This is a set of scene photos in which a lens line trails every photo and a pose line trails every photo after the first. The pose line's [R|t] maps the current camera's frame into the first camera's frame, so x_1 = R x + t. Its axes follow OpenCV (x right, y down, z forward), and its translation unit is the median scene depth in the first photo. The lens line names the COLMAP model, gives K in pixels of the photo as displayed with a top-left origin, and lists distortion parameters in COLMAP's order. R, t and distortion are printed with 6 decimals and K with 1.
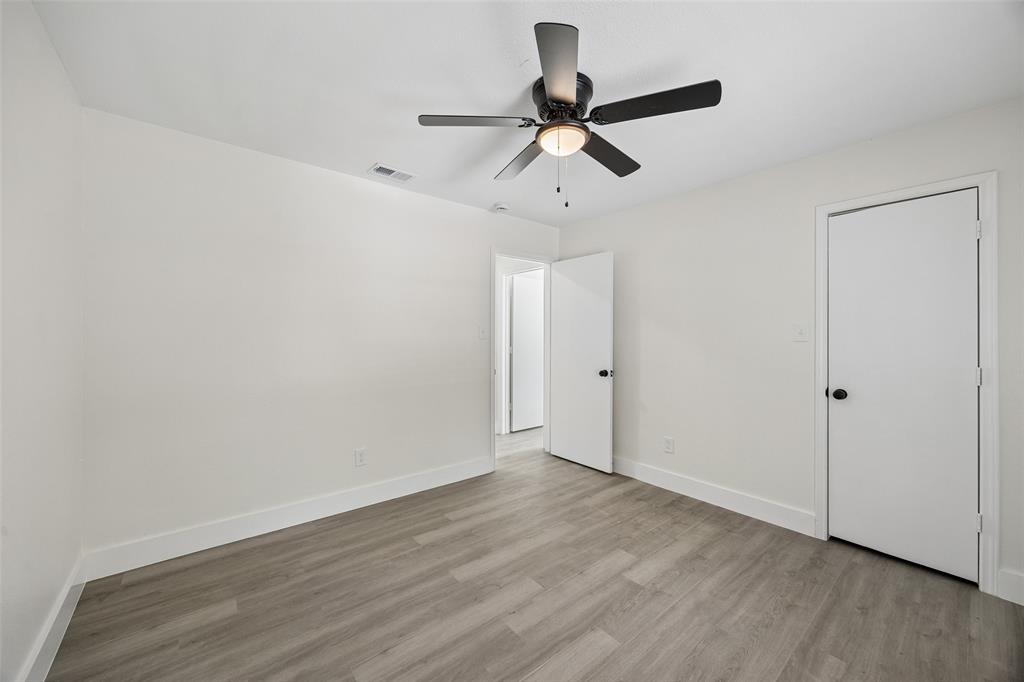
lens RADIAL K [[390.8, 0, 518.9], [0, 390.8, 334.9], [0, 0, 1]] dist [-0.002106, -0.000043]
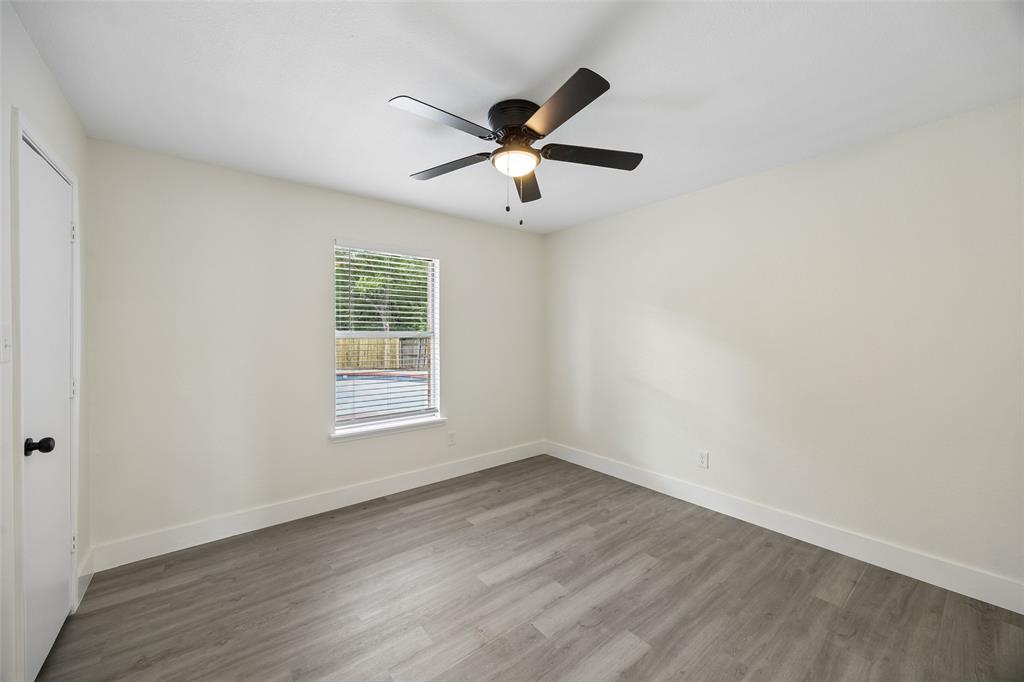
lens RADIAL K [[390.8, 0, 518.9], [0, 390.8, 334.9], [0, 0, 1]] dist [-0.002106, -0.000043]
pose [[-0.999912, 0.002214, 0.013114, 0.084946], [0.002216, 0.999998, 0.000123, -0.023552], [-0.013114, 0.000152, -0.999914, 2.043304]]
